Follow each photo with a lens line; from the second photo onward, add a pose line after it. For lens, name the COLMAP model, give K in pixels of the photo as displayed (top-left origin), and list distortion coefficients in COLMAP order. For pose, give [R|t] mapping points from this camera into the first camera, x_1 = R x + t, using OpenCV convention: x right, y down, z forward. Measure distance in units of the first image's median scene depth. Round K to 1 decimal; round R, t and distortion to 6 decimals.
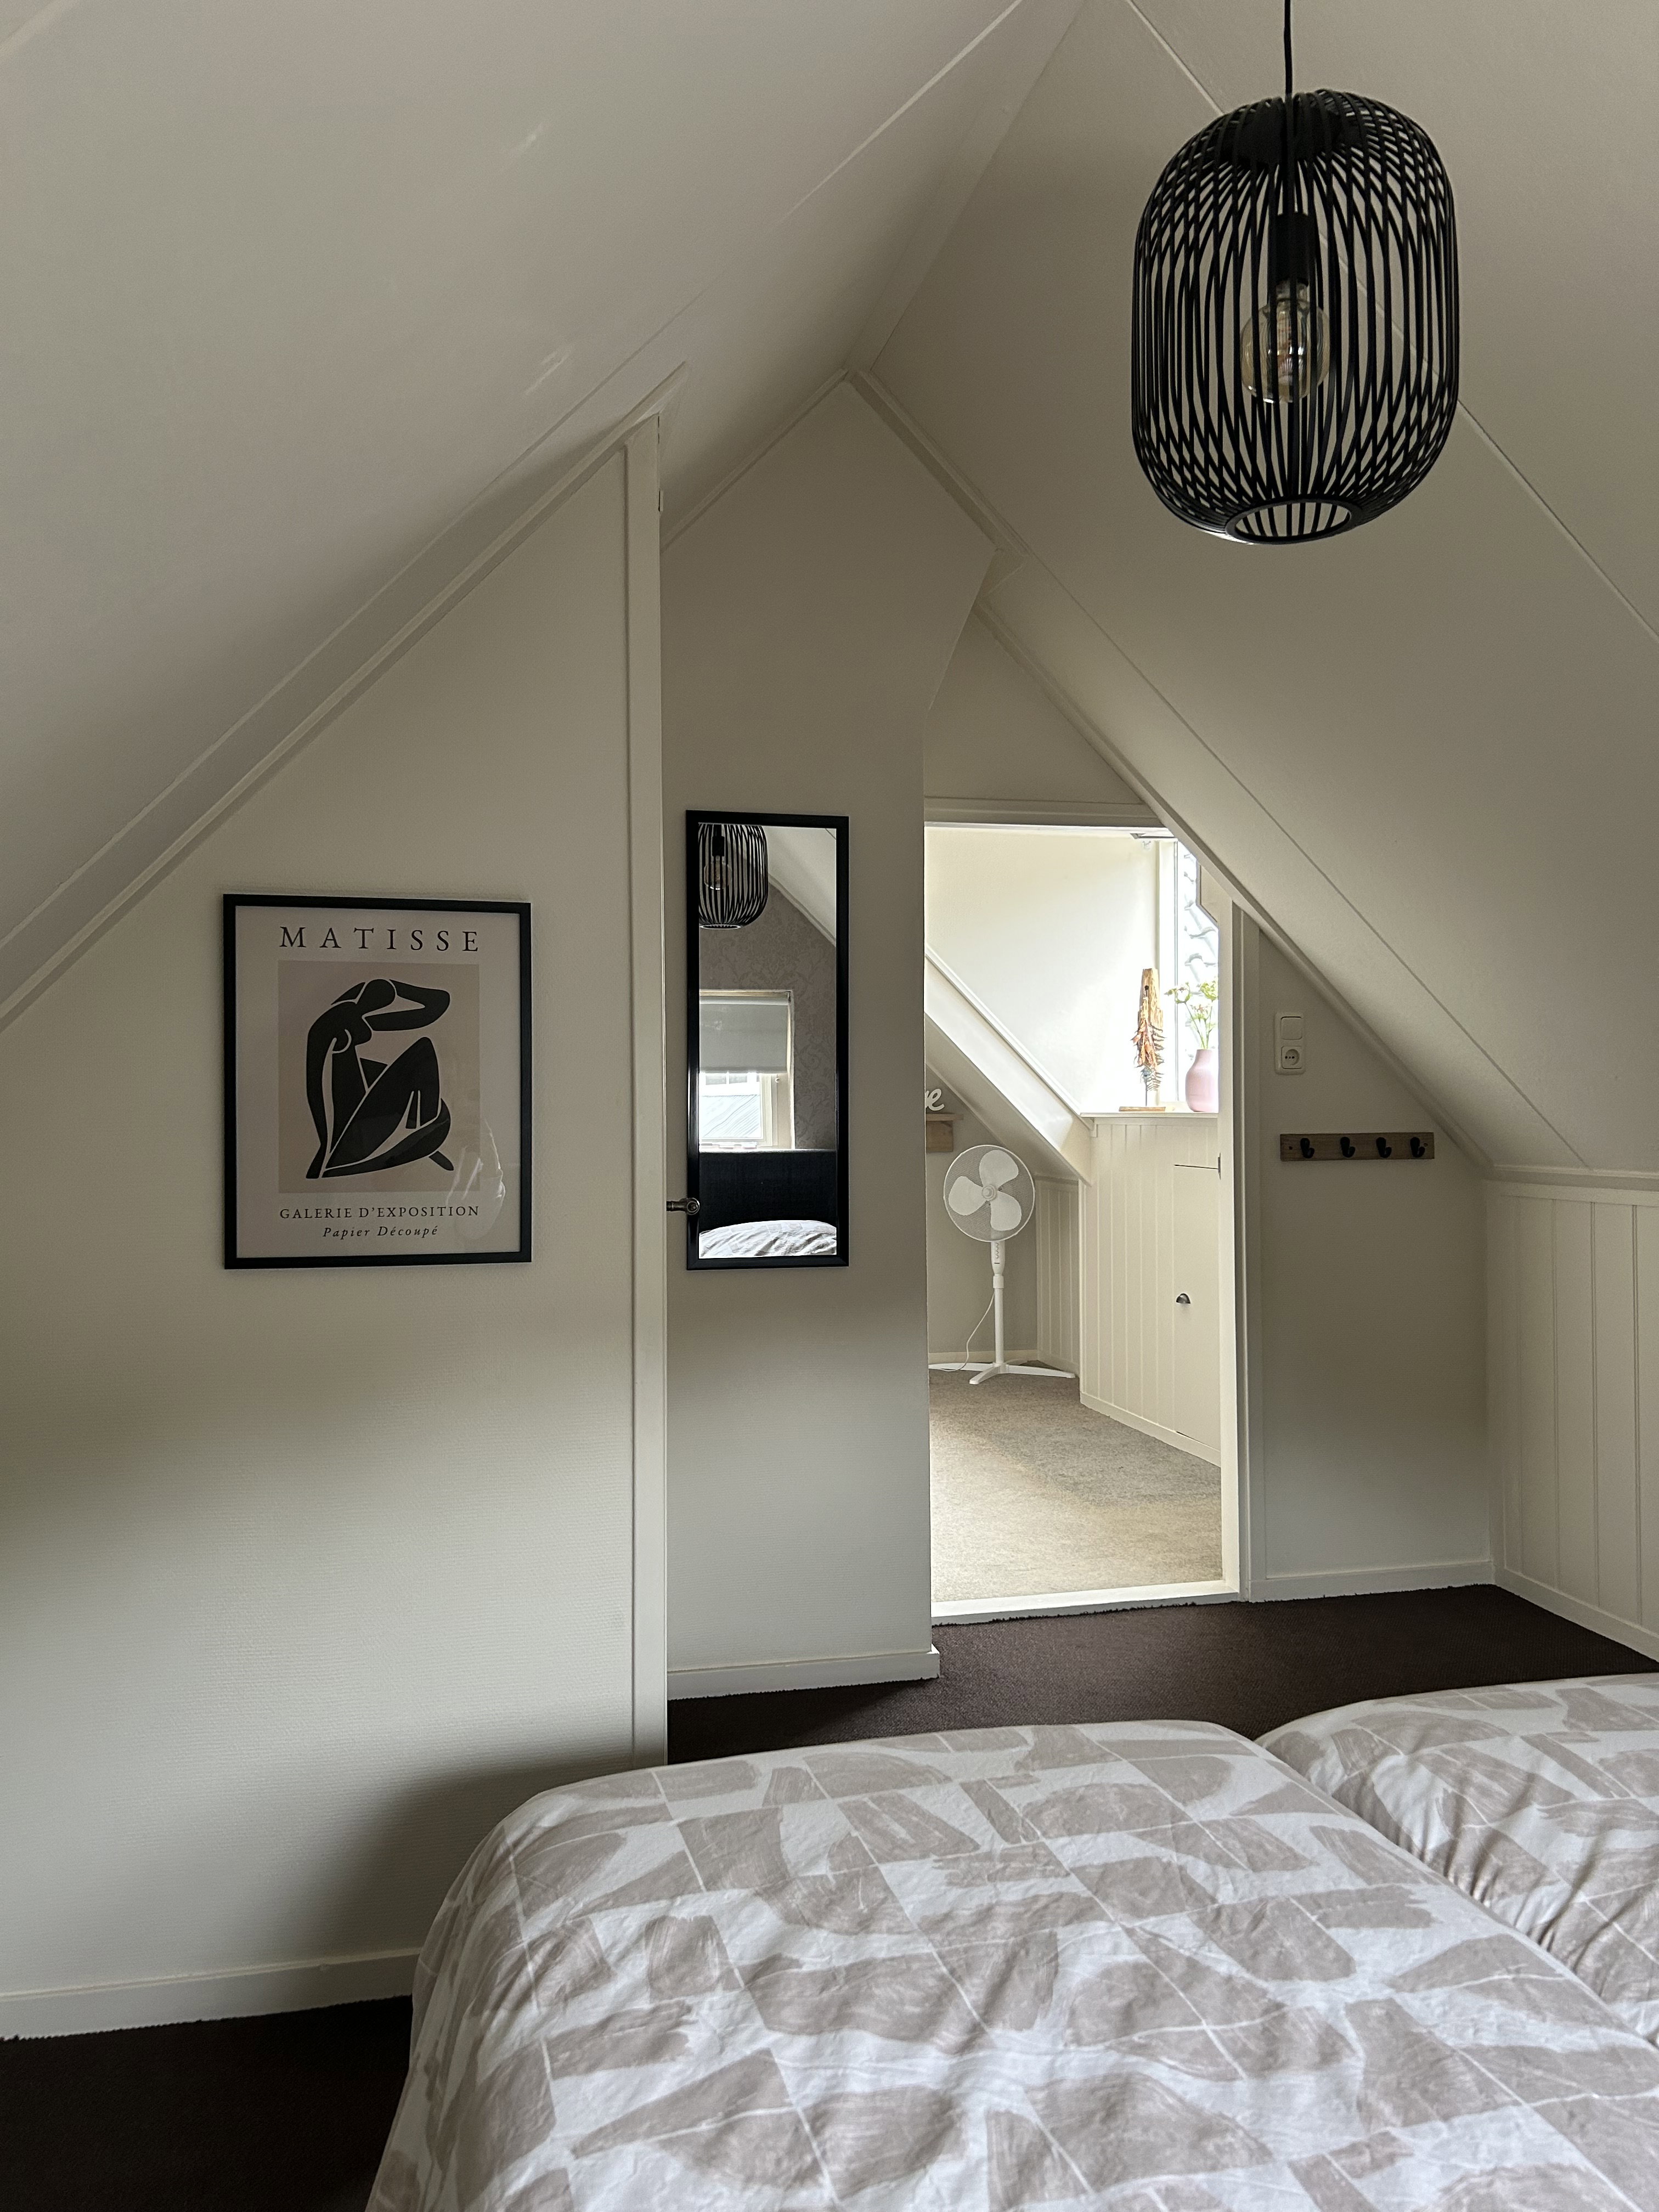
lens RADIAL K [[1663.4, 0, 829.5], [0, 1663.4, 1106.0], [0, 0, 1]] dist [0.034088, -0.000688]
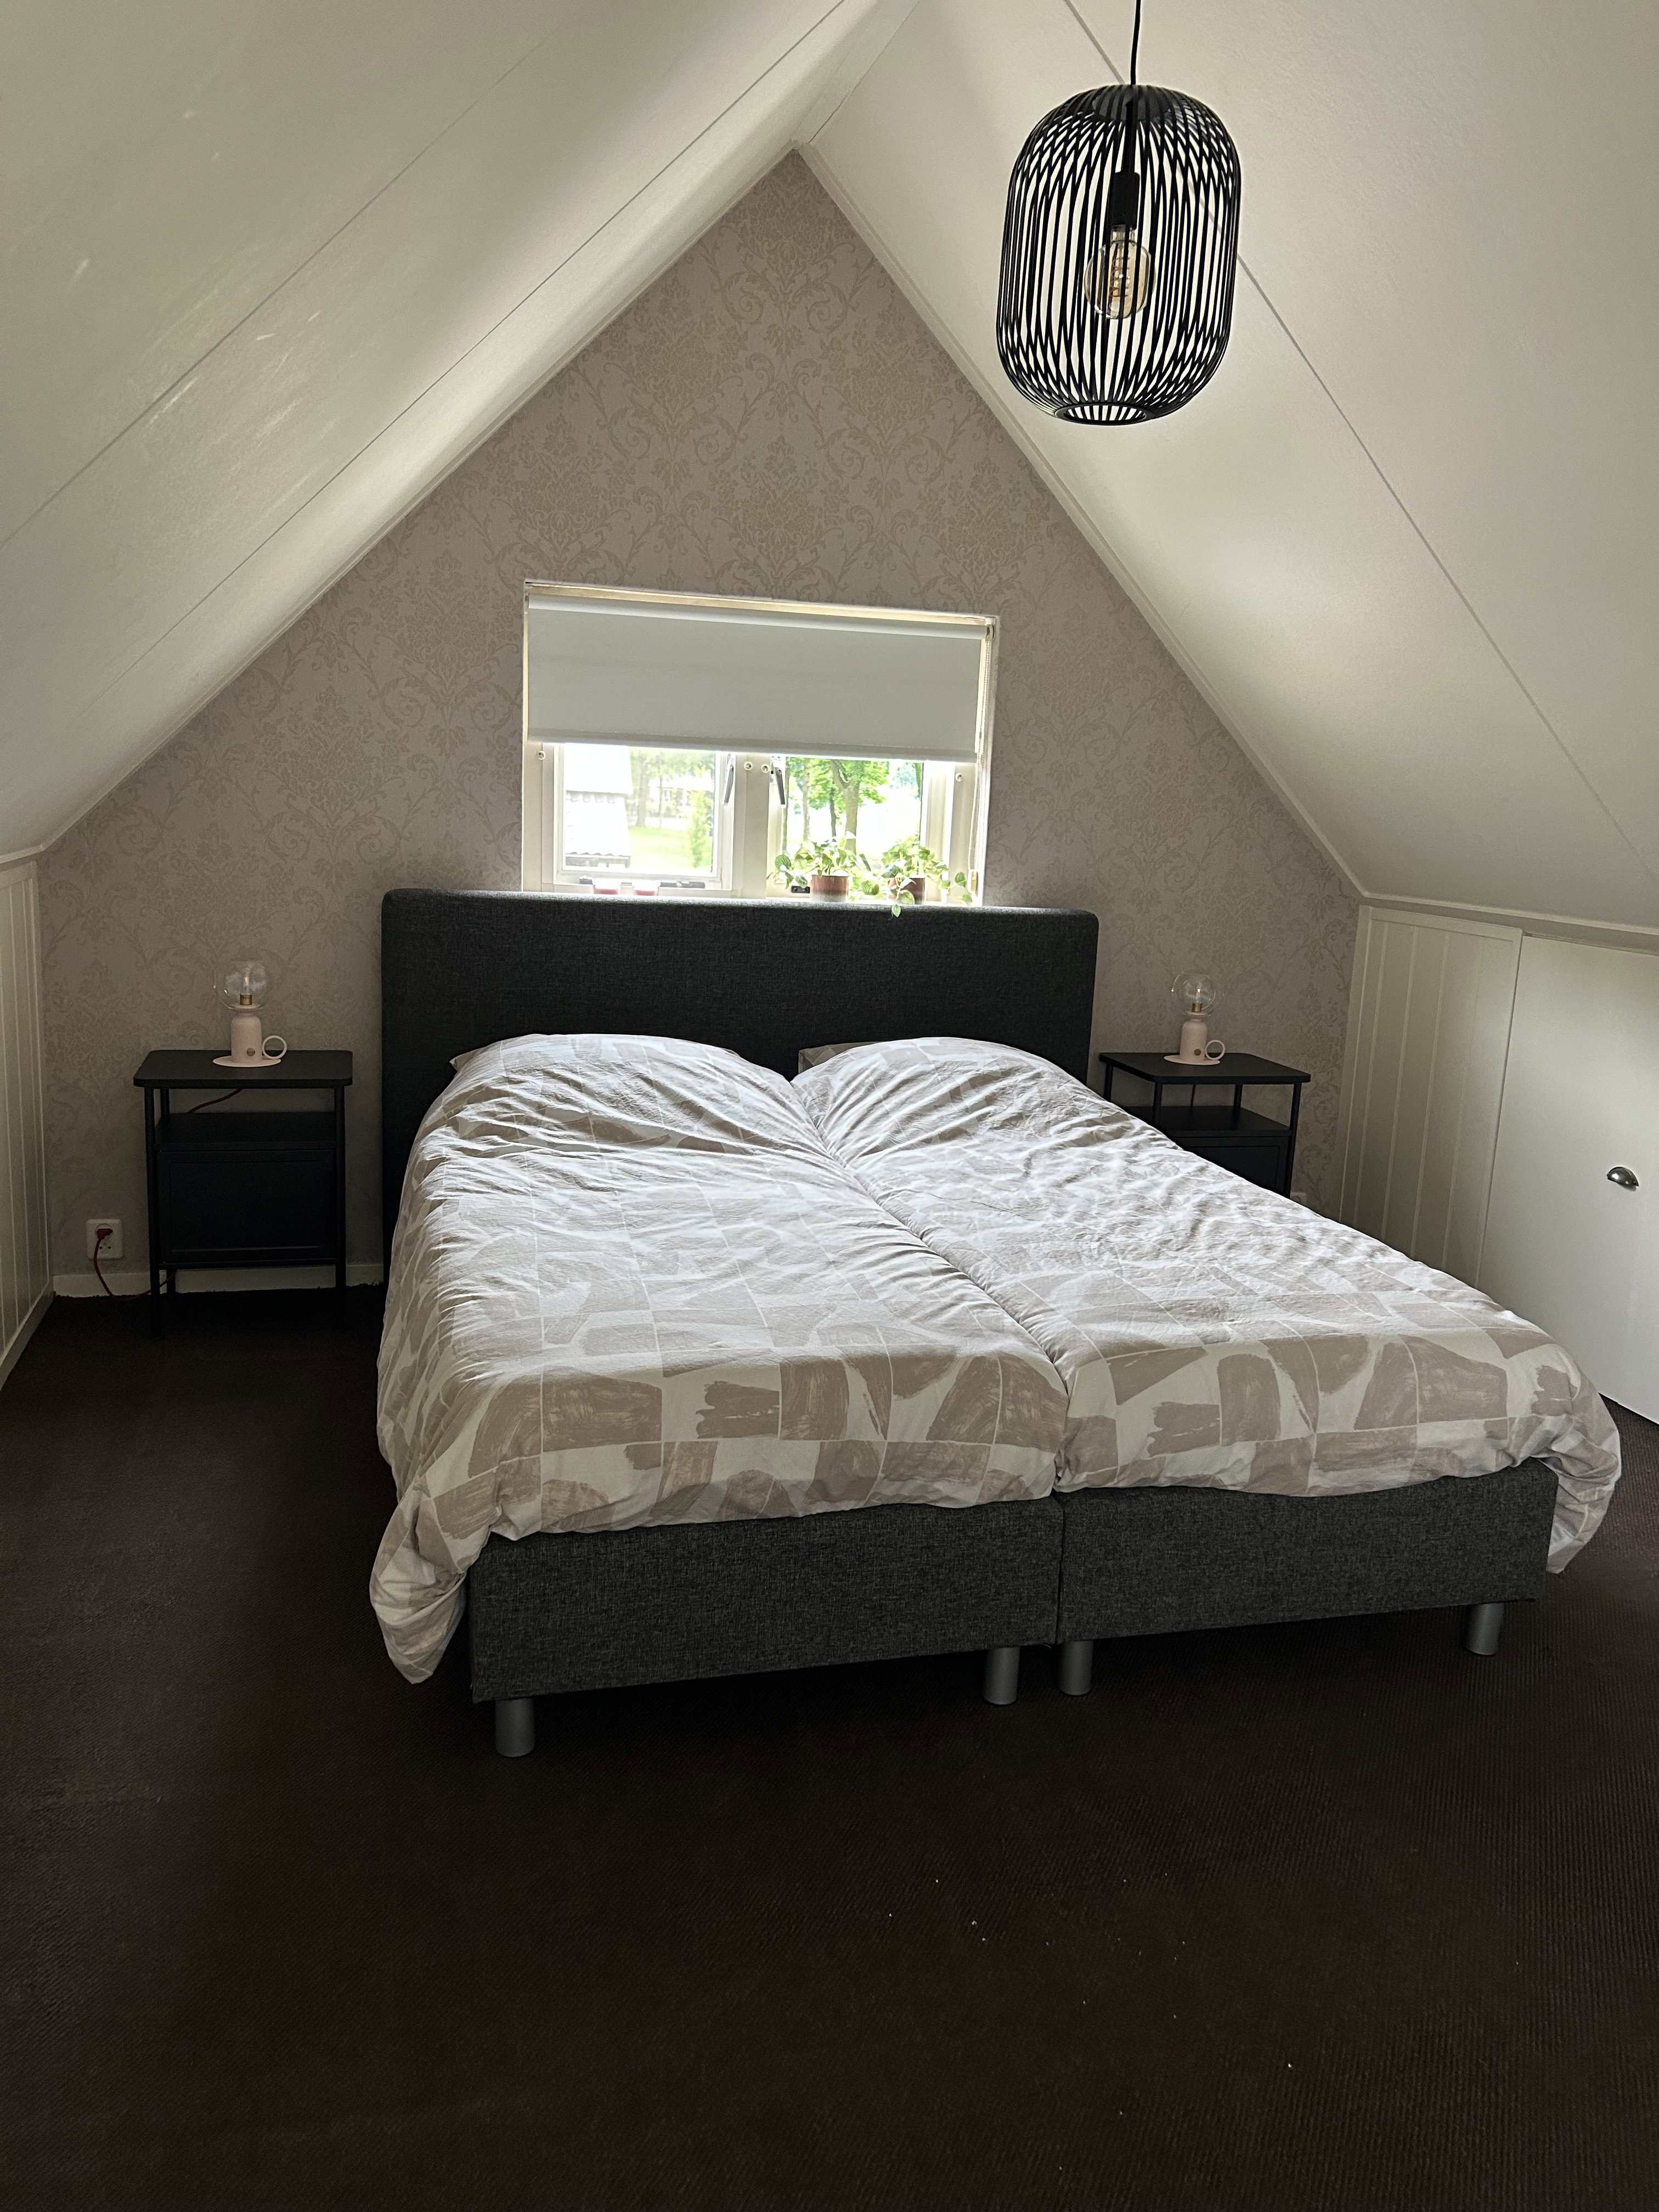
lens RADIAL K [[1663.4, 0, 829.5], [0, 1663.4, 1106.0], [0, 0, 1]] dist [0.034088, -0.000688]
pose [[-0.998871, -0.022229, -0.041976, 0.651378], [-0.029524, 0.982841, 0.182076, -0.043688], [0.037209, 0.183110, -0.982388, 2.969249]]
